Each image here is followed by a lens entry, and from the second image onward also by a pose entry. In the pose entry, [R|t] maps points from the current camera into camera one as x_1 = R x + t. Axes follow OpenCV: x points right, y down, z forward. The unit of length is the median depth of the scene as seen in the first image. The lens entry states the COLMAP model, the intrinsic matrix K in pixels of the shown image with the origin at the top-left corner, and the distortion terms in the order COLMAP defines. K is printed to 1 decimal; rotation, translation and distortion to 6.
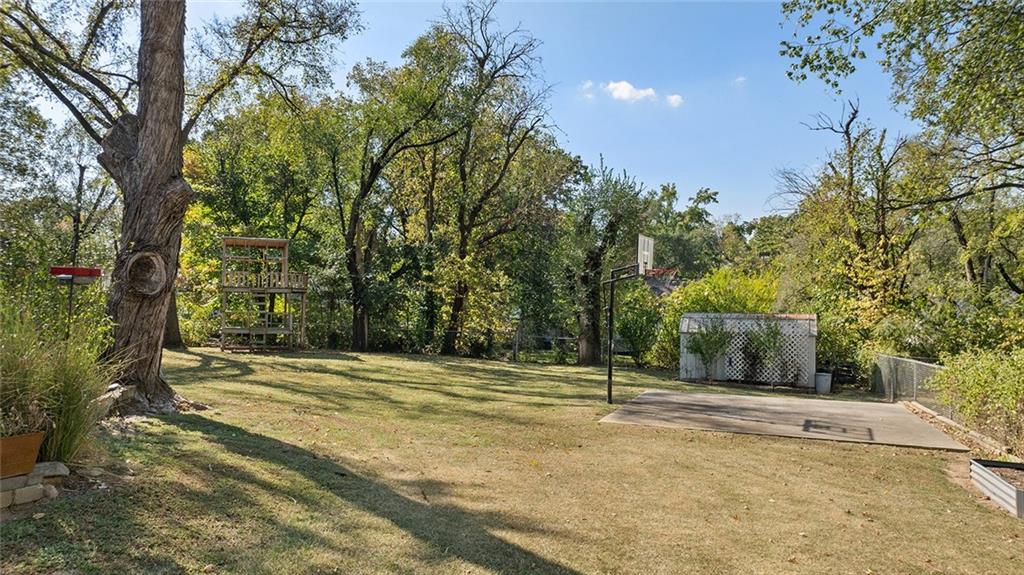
lens RADIAL K [[725.6, 0, 506.0], [0, 725.6, 282.5], [0, 0, 1]] dist [-0.040648, 0.042210]
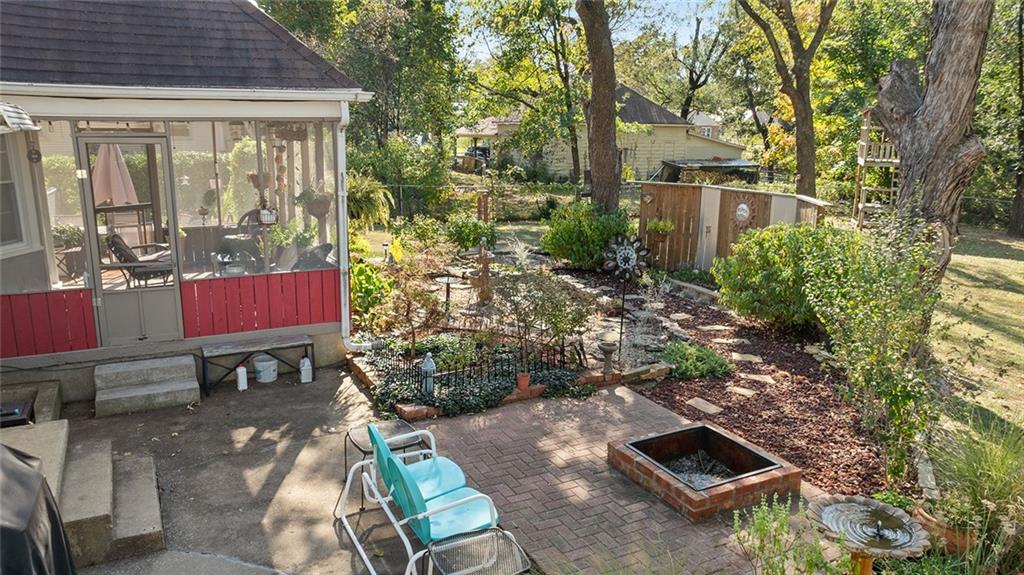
lens RADIAL K [[725.6, 0, 505.5], [0, 725.6, 266.8], [0, 0, 1]] dist [-0.040648, 0.042210]
pose [[0.743641, 0.129733, -0.655871, -0.114254], [0.021391, 0.975874, 0.217284, -0.078818], [0.668237, -0.175611, 0.722925, -0.021261]]
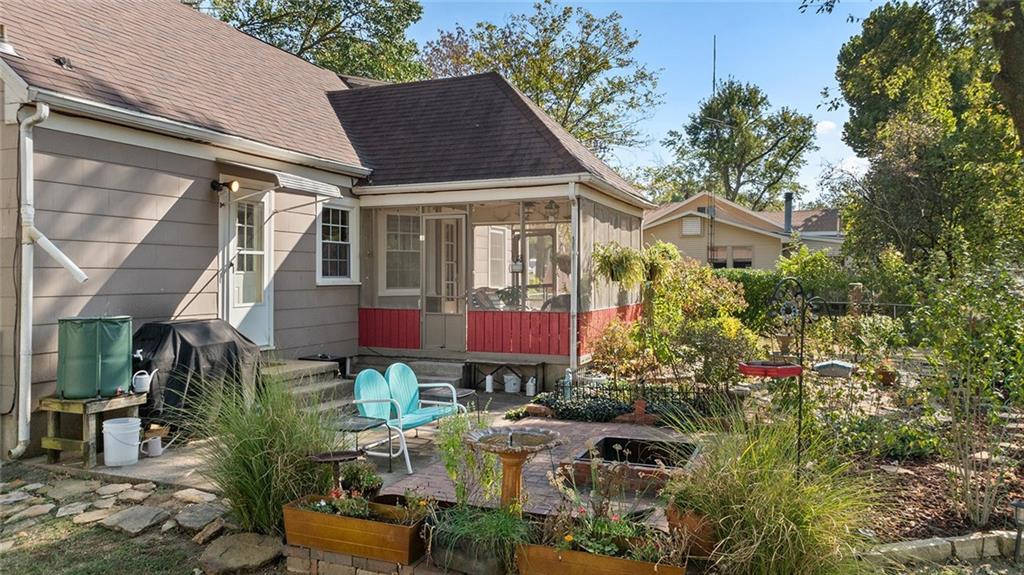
lens RADIAL K [[725.6, 0, 532.9], [0, 725.6, 259.2], [0, 0, 1]] dist [-0.040648, 0.042210]
pose [[-0.007903, -0.037515, -0.999265, 0.033059], [0.041921, 0.998405, -0.037814, -0.023003], [0.999090, -0.042189, -0.006318, 0.150630]]
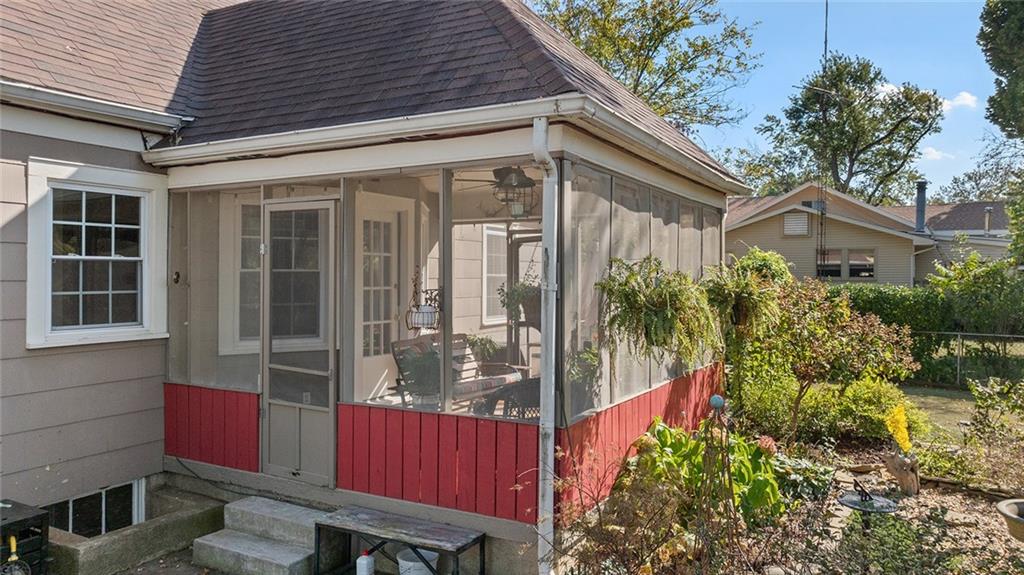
lens RADIAL K [[725.6, 0, 526.6], [0, 725.6, 273.4], [0, 0, 1]] dist [-0.040648, 0.042210]
pose [[-0.138441, -0.016968, -0.990225, -0.211396], [0.035479, 0.999126, -0.022081, -0.041140], [0.989735, -0.038189, -0.137718, 0.191602]]
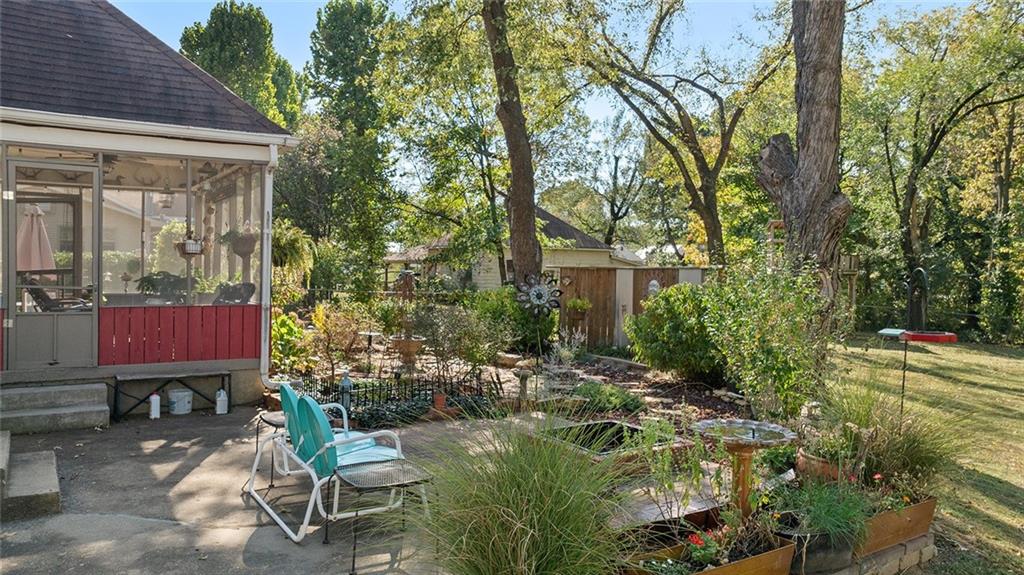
lens RADIAL K [[725.6, 0, 506.9], [0, 725.6, 262.5], [0, 0, 1]] dist [-0.040648, 0.042210]
pose [[0.802776, -0.006651, -0.596243, -0.093031], [0.019889, 0.999680, 0.015628, -0.030049], [0.595948, -0.024405, 0.802652, -0.035872]]
